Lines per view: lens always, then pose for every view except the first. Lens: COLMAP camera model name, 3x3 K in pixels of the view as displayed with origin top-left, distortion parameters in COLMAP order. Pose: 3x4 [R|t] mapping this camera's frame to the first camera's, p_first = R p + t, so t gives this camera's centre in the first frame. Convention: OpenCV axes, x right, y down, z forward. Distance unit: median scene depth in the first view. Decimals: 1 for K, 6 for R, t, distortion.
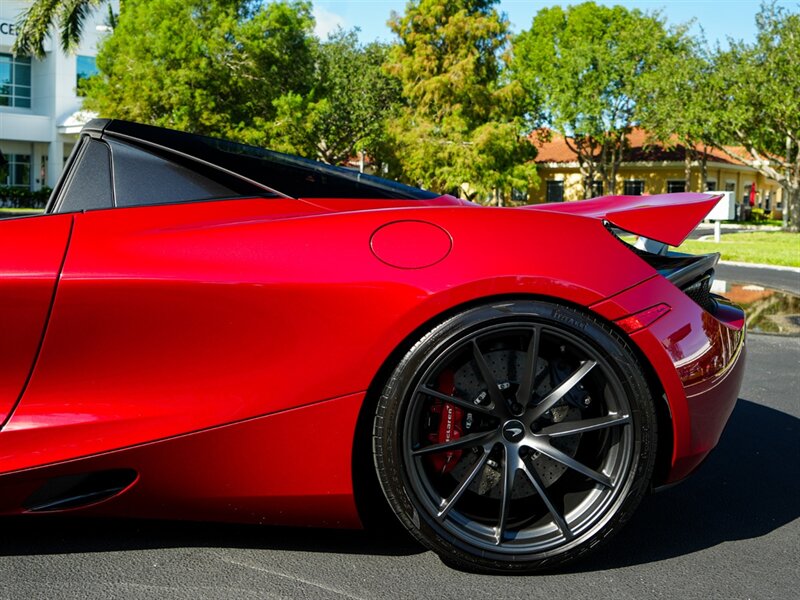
lens RADIAL K [[999.4, 0, 402.5], [0, 999.4, 242.1], [0, 0, 1]] dist [-0.024458, -0.001922]
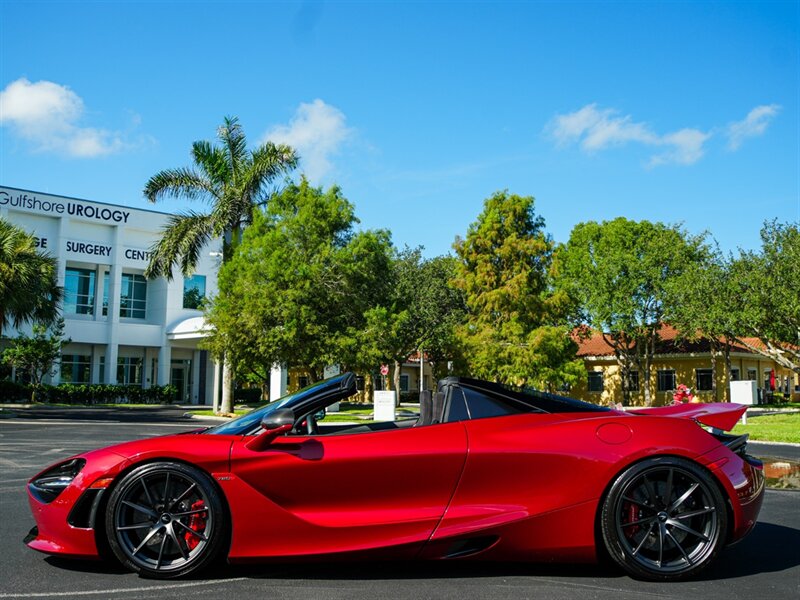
lens RADIAL K [[931.7, 0, 361.2], [0, 931.7, 227.7], [0, 0, 1]] dist [-0.080714, -0.040263]
pose [[0.996464, -0.028532, -0.079024, -0.036490], [0.011024, 0.976840, -0.213687, -0.001212], [0.083291, 0.212060, 0.973701, -0.113531]]
